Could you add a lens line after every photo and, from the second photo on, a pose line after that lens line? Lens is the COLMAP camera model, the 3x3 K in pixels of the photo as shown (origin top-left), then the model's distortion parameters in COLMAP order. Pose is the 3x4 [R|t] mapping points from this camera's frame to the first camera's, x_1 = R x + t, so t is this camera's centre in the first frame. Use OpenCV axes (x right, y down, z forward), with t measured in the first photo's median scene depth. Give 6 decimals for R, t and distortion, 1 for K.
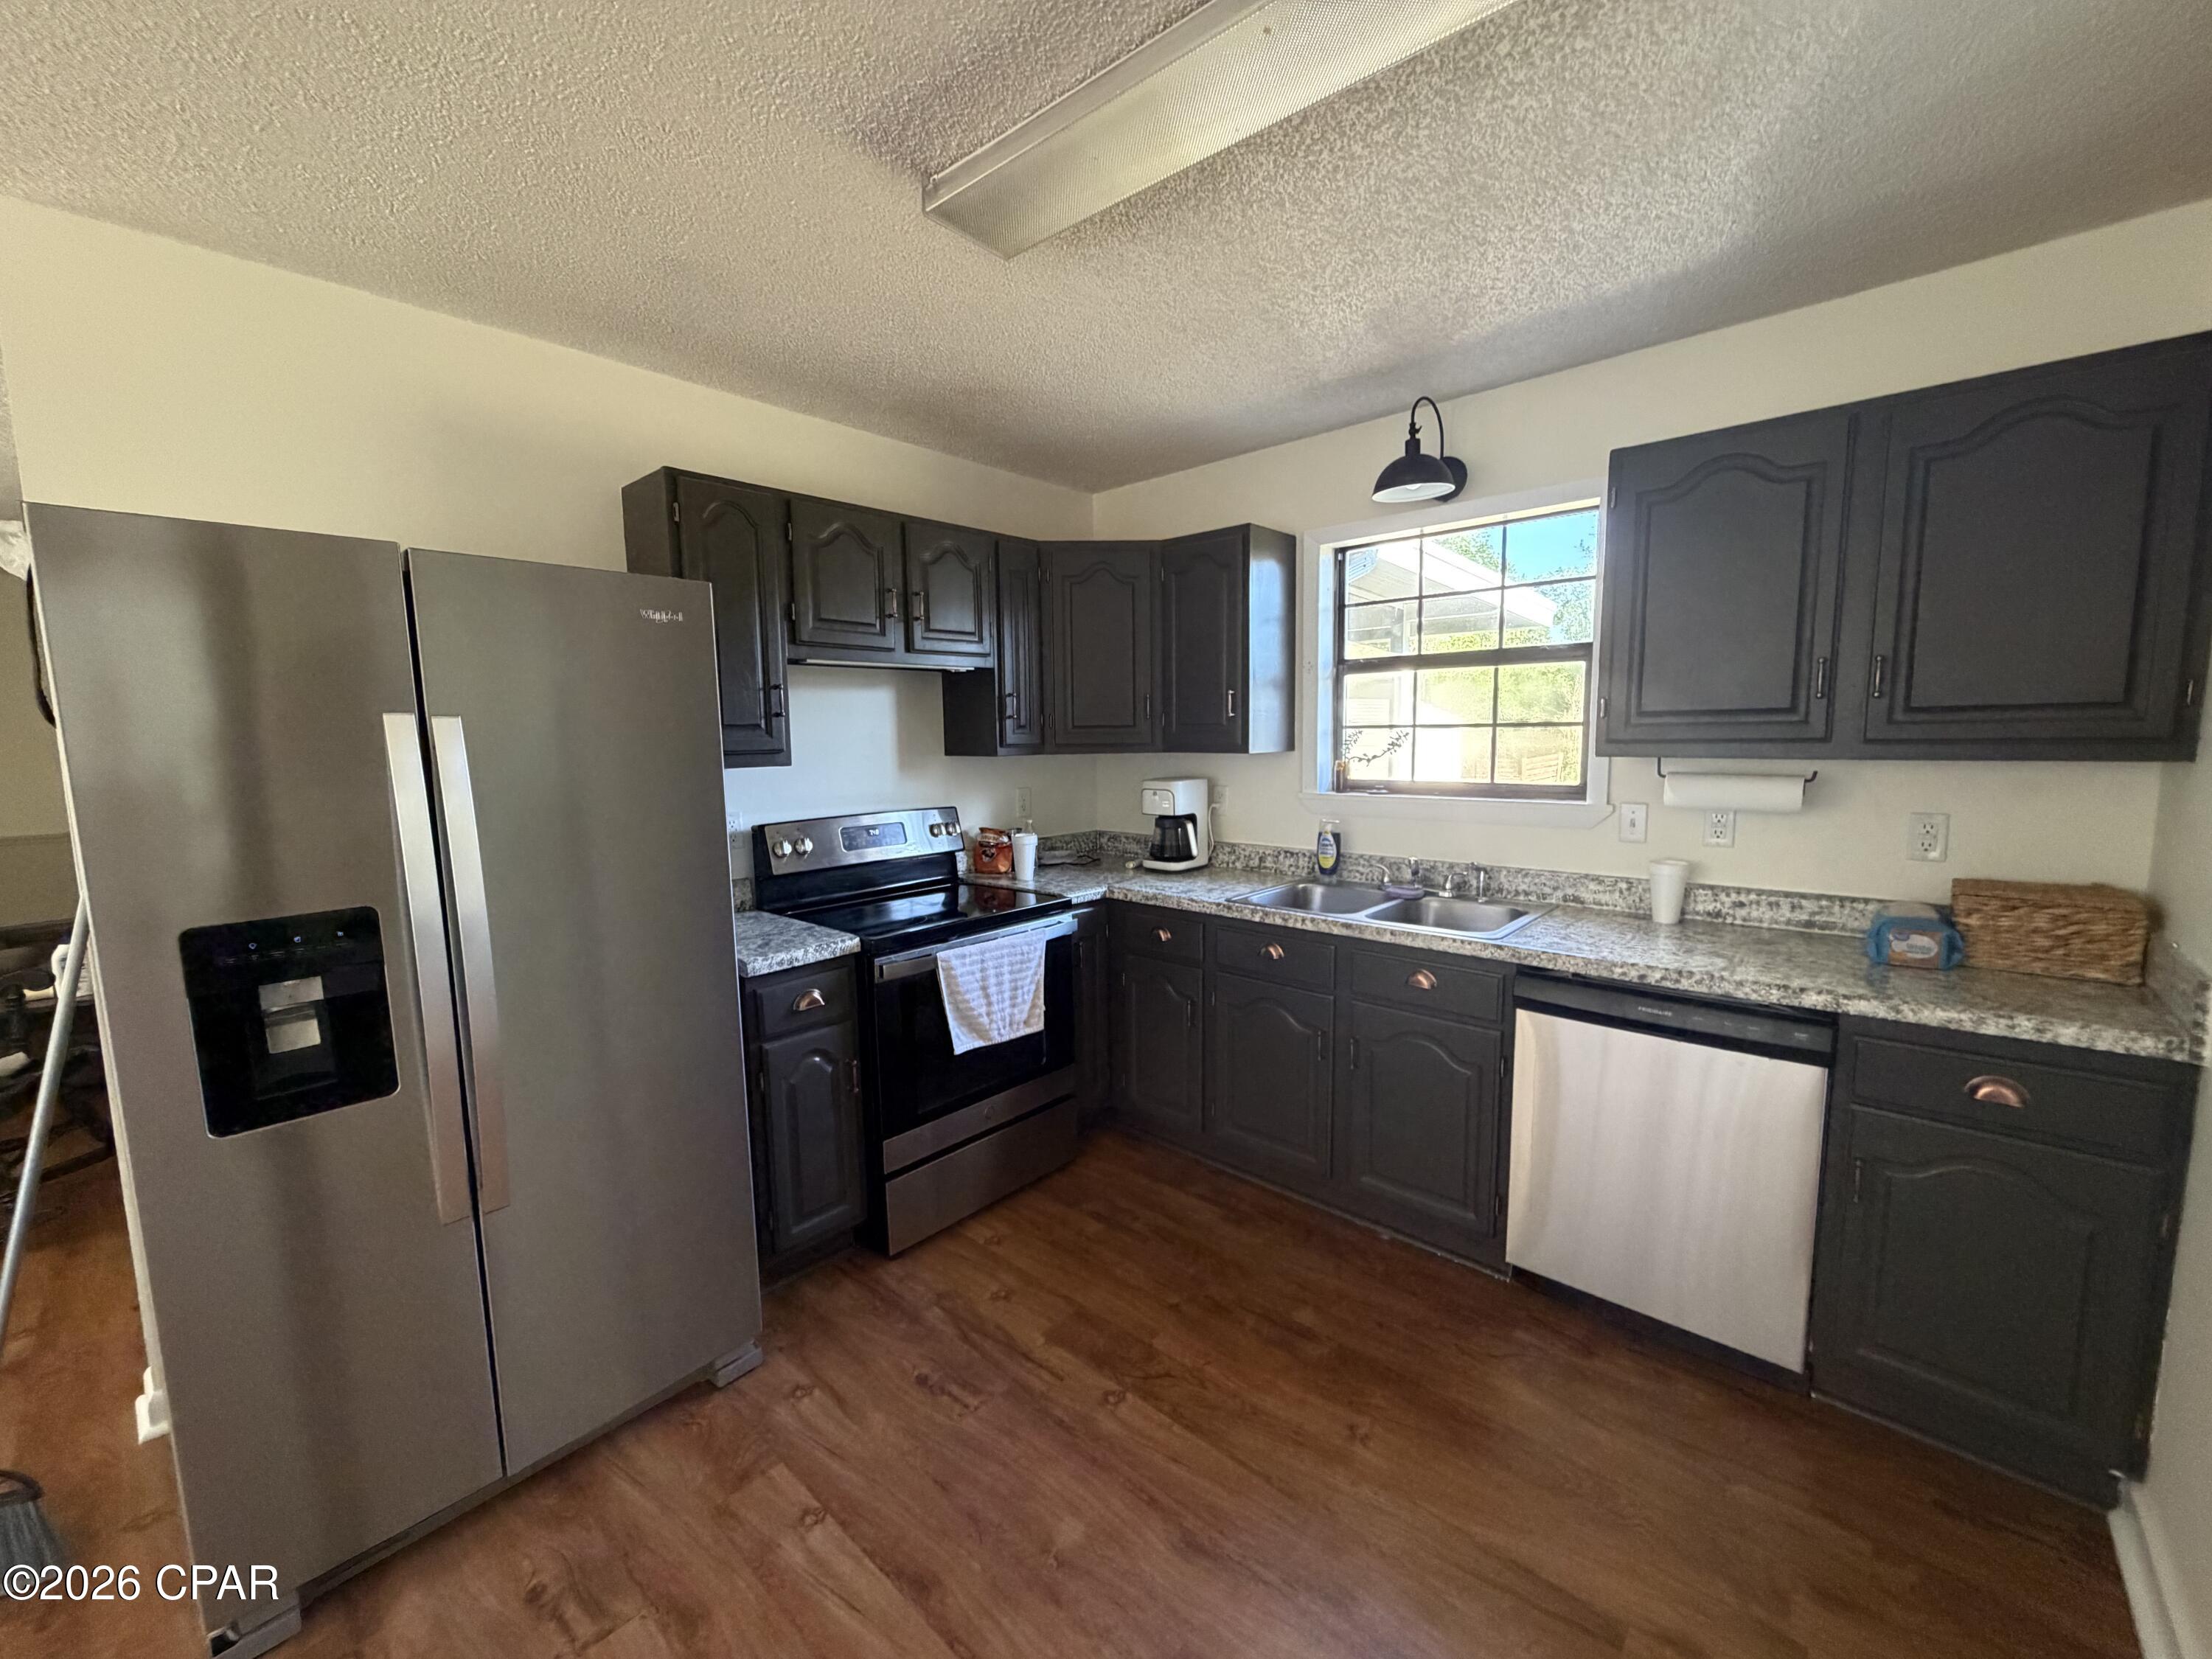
lens RADIAL K [[884.9, 0, 1106.0], [0, 884.9, 829.5], [0, 0, 1]] dist [0.001534, 0.000209]
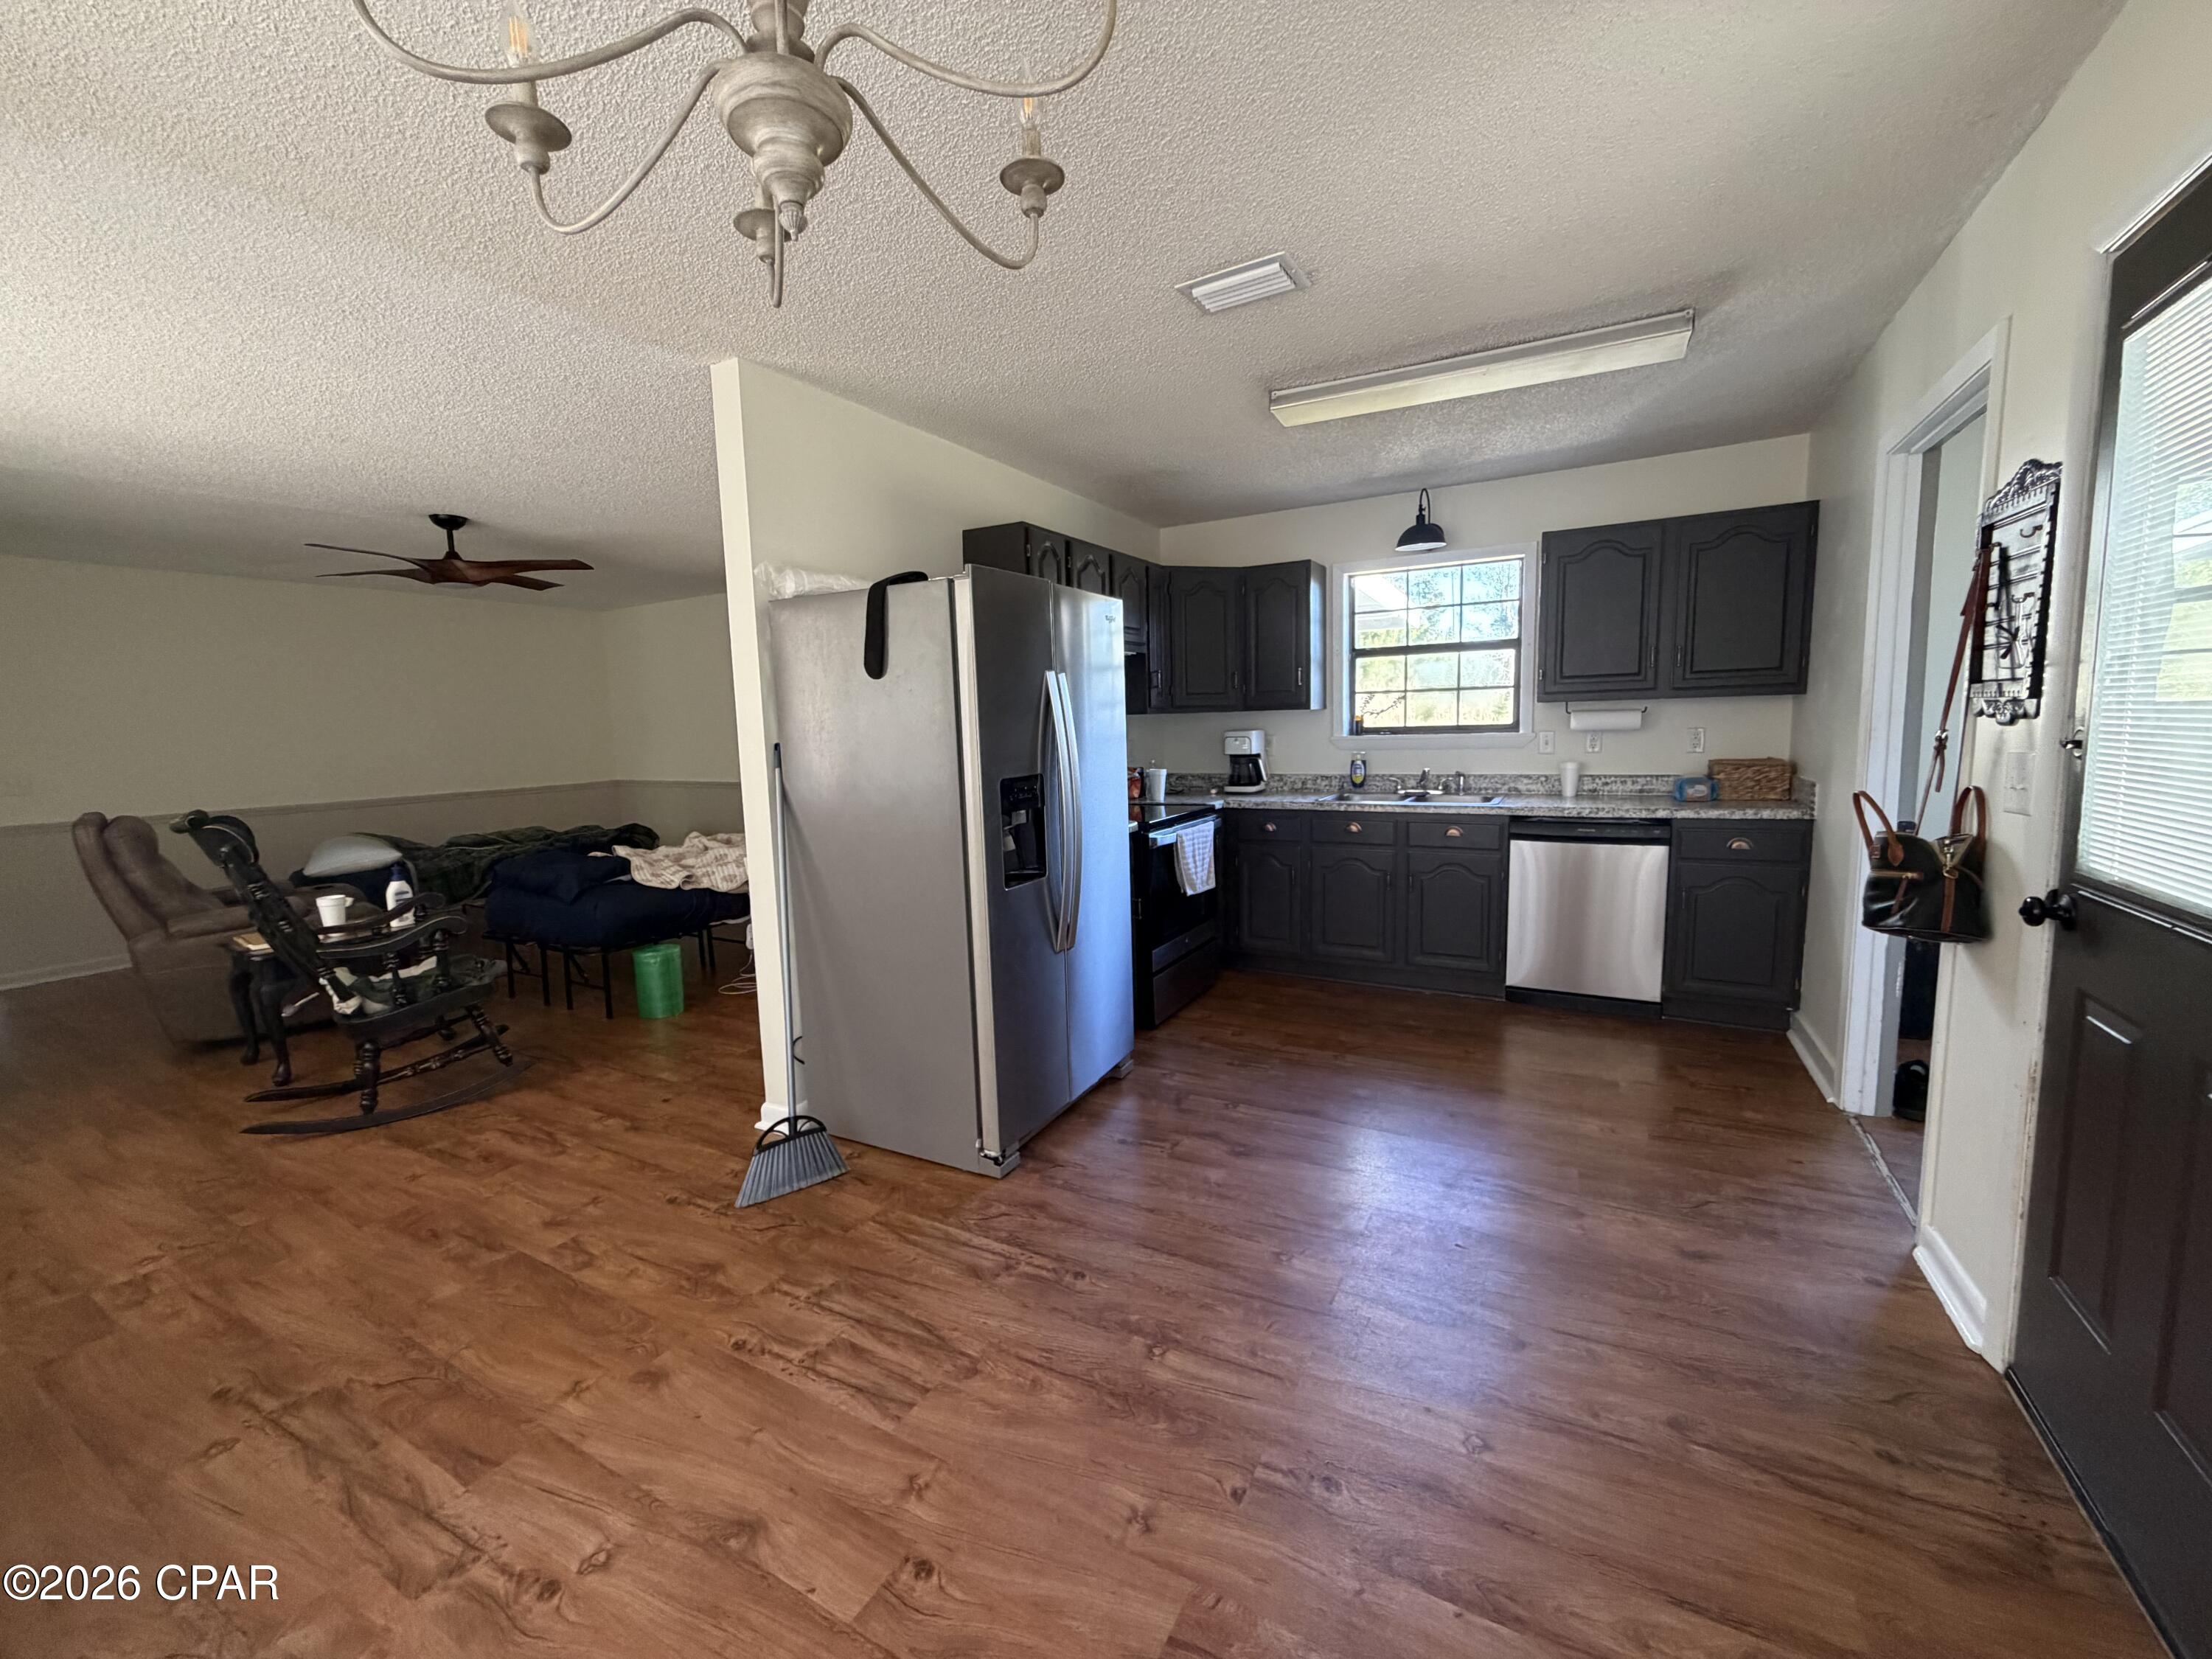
lens RADIAL K [[884.9, 0, 1106.0], [0, 884.9, 829.5], [0, 0, 1]] dist [0.001534, 0.000209]
pose [[0.973210, -0.041575, 0.226129, -0.671663], [0.040384, 0.999135, 0.009893, 0.115120], [-0.226345, -0.000496, 0.974047, -0.515302]]
